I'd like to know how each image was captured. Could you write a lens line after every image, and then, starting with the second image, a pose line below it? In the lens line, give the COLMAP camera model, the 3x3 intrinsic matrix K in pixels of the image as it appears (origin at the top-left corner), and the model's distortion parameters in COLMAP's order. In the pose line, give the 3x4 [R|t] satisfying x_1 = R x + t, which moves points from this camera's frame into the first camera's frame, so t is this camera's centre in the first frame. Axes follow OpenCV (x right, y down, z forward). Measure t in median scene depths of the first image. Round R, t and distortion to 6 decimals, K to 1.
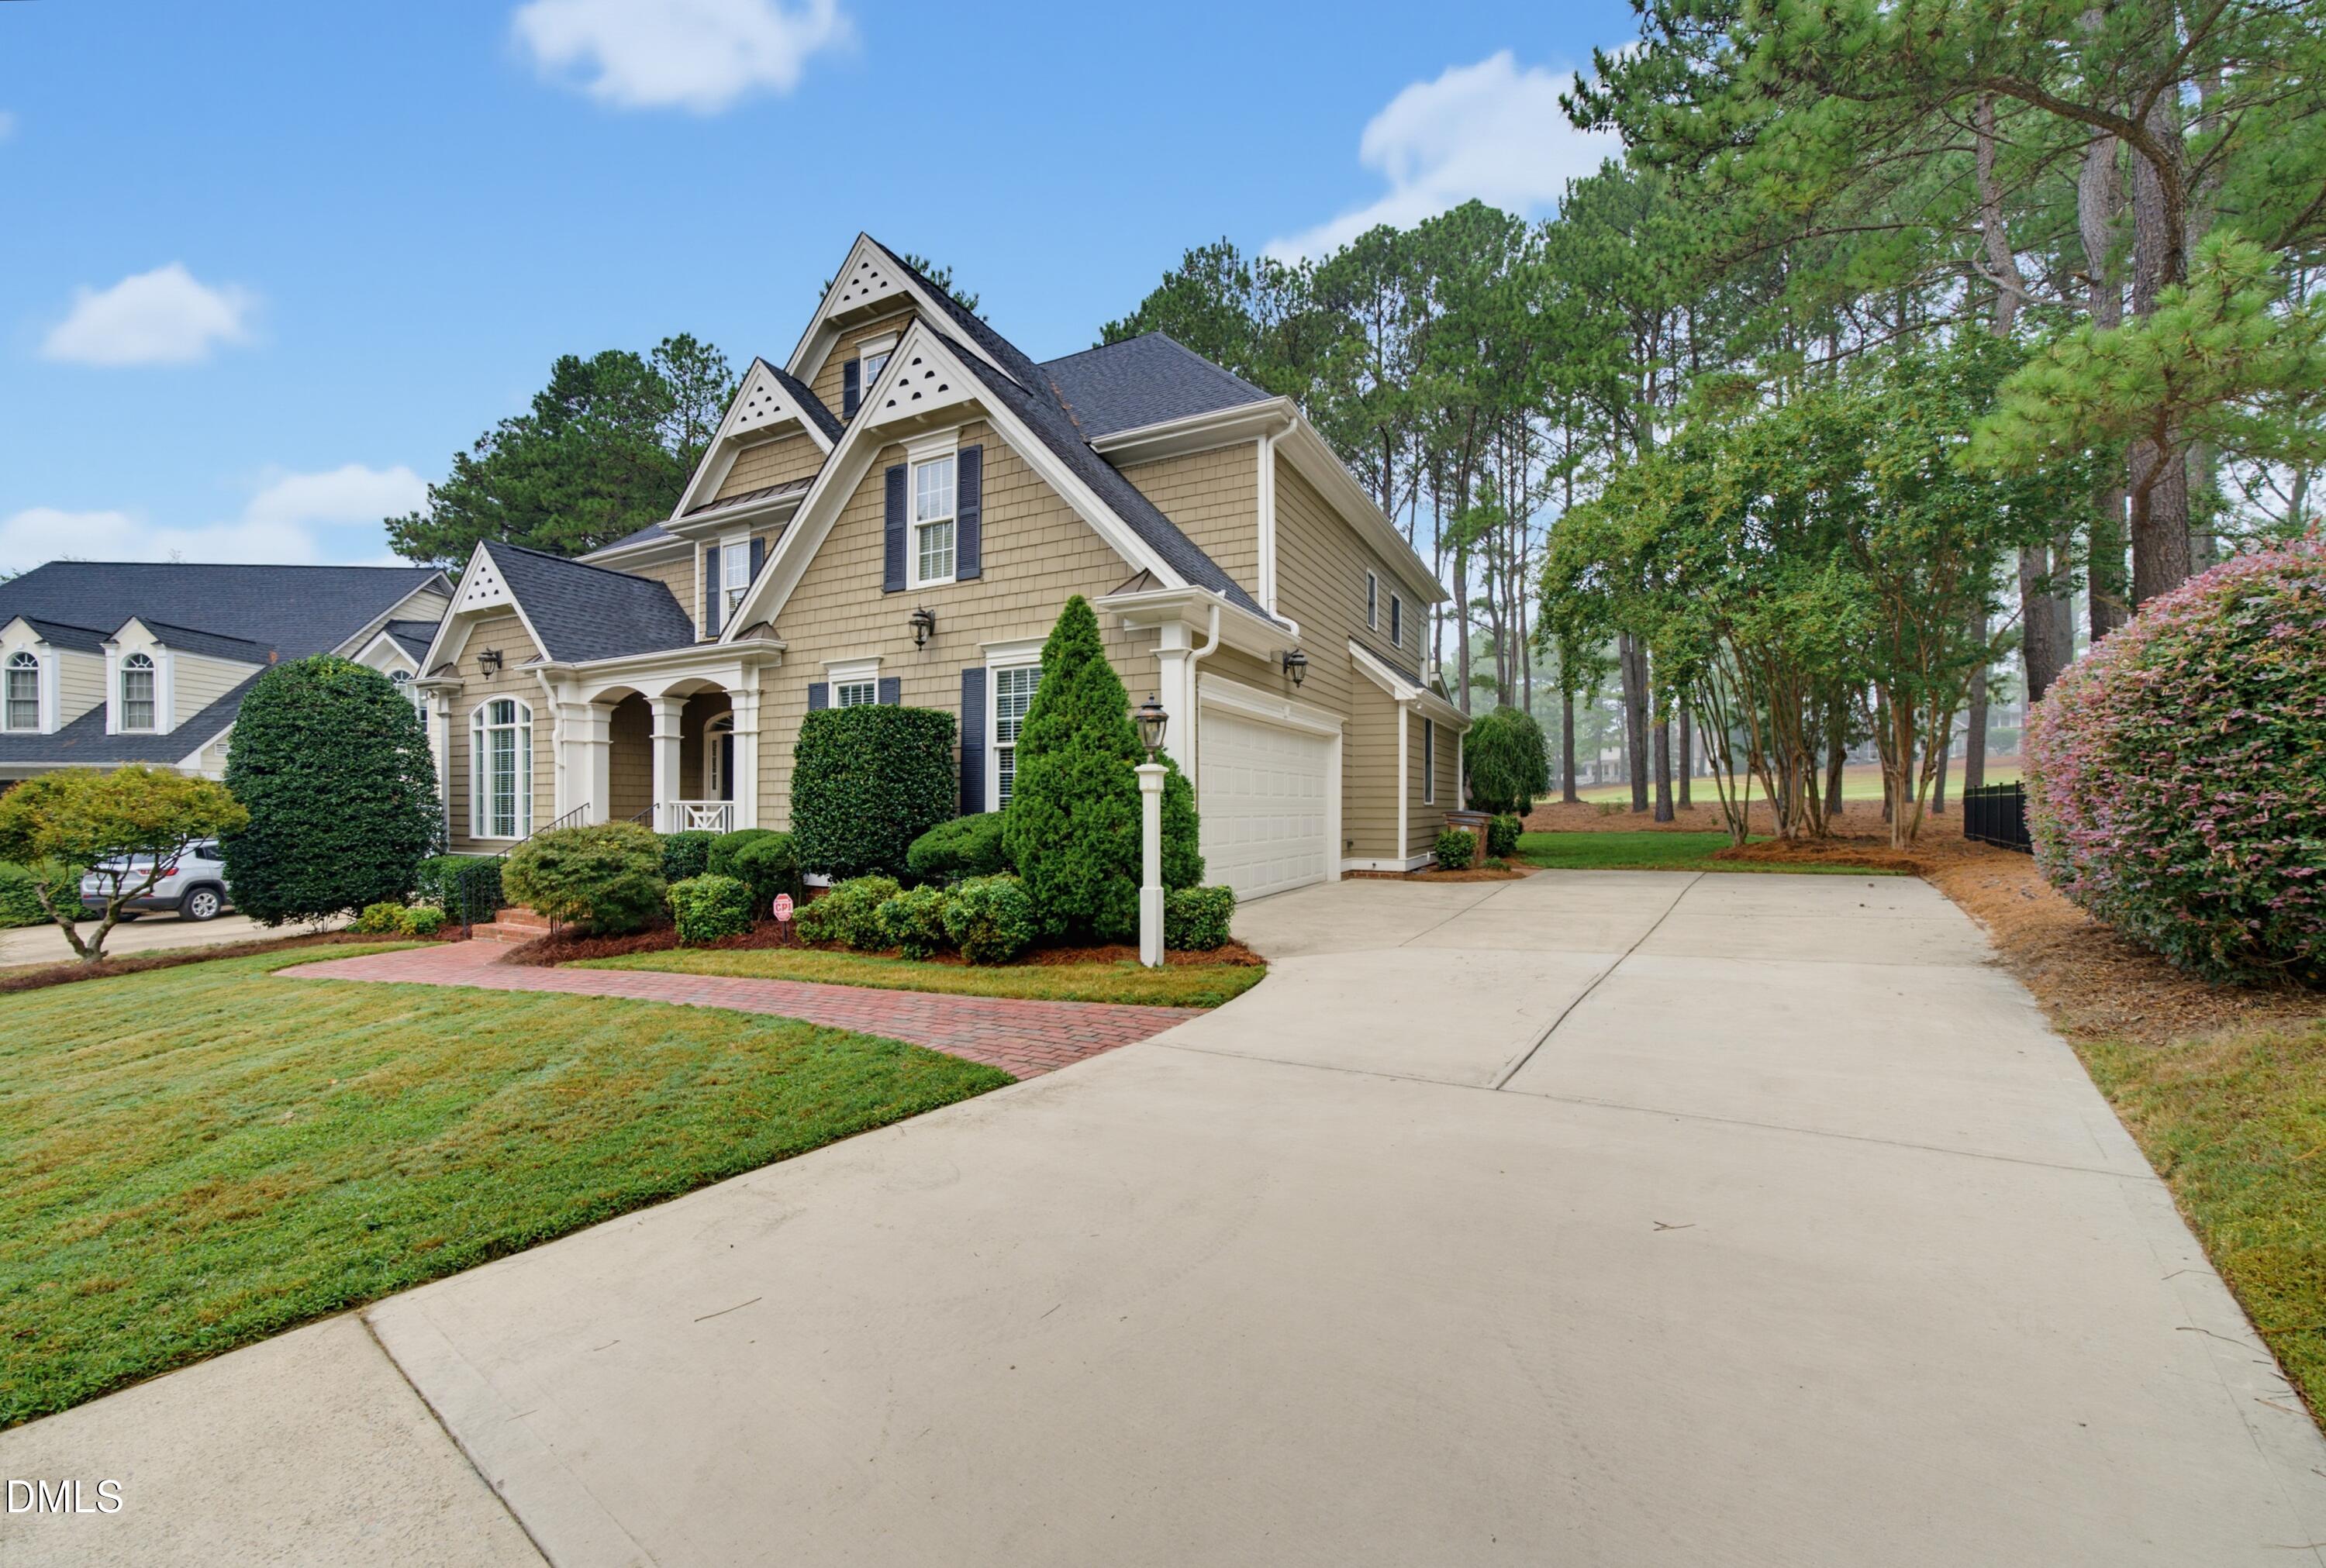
lens RADIAL K [[858.7, 0, 1160.9], [0, 858.7, 787.5], [0, 0, 1]] dist [-0.003278, -0.000144]
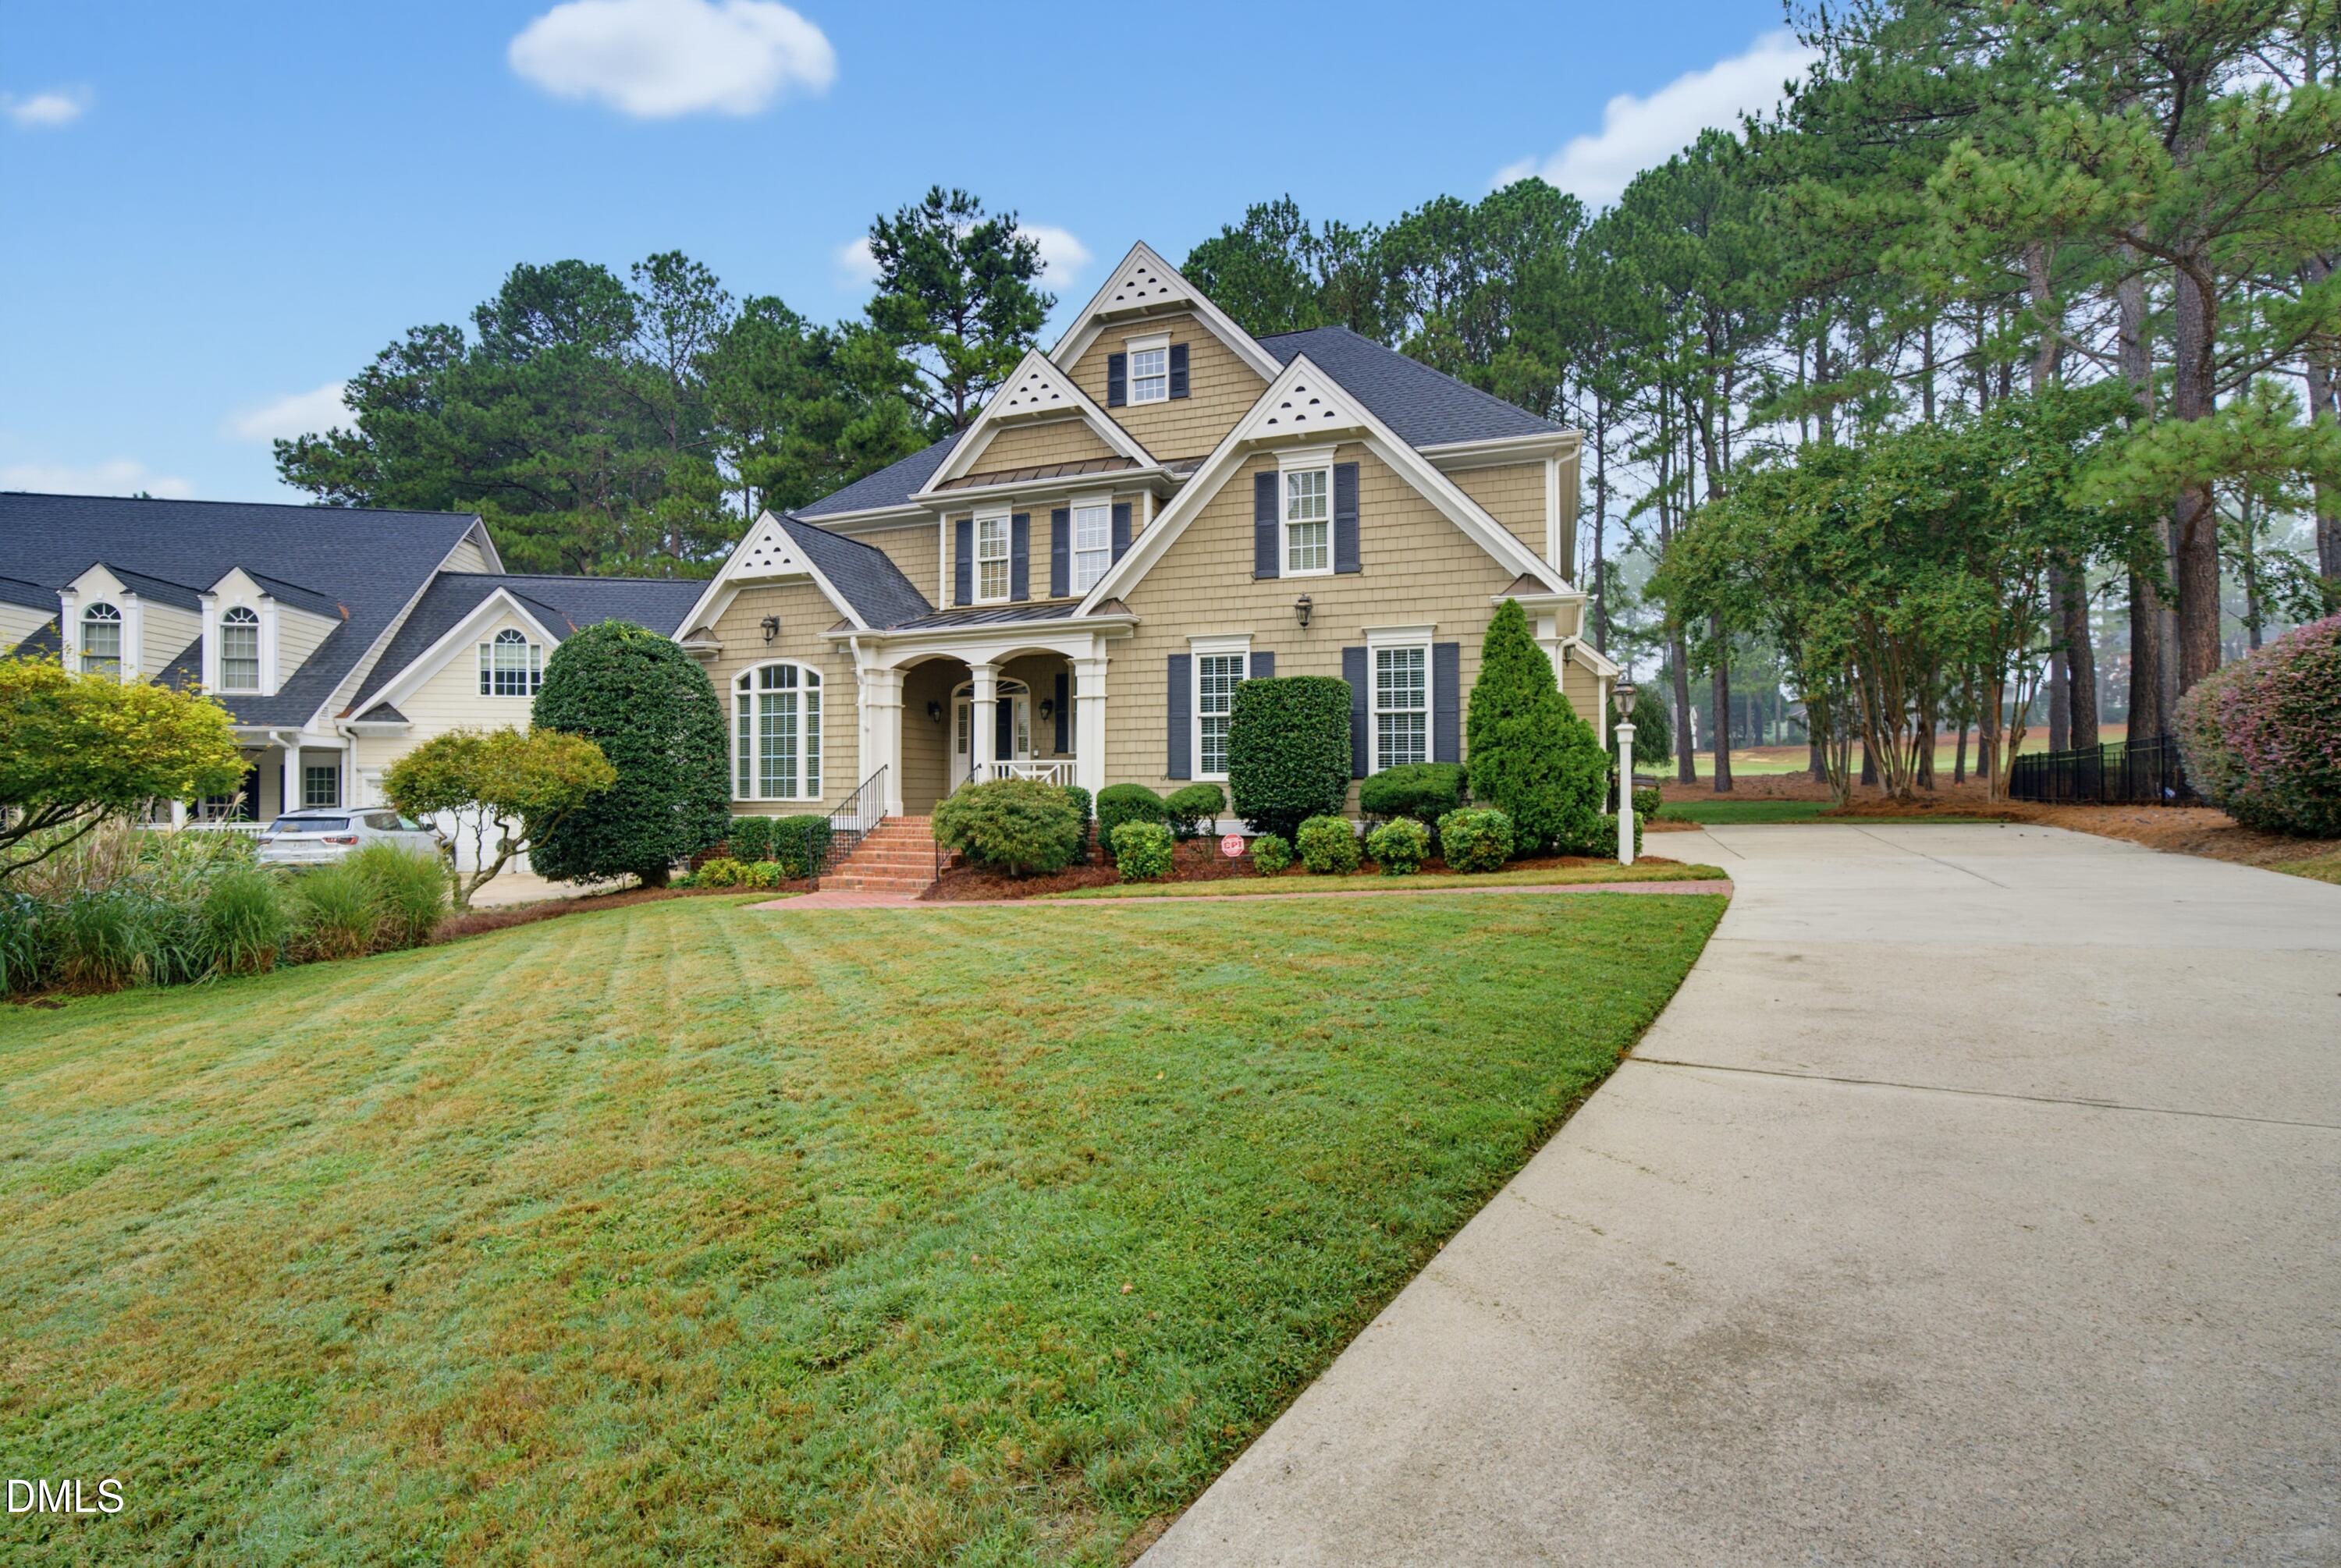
lens RADIAL K [[1017.7, 0, 1170.6], [0, 1017.7, 749.2], [0, 0, 1]] dist [-0.000125, 0.000148]
pose [[0.991929, 0.001966, 0.126783, -0.524077], [0.000461, 0.999817, -0.019113, 0.025419], [-0.126797, 0.019017, 0.991746, -0.303392]]
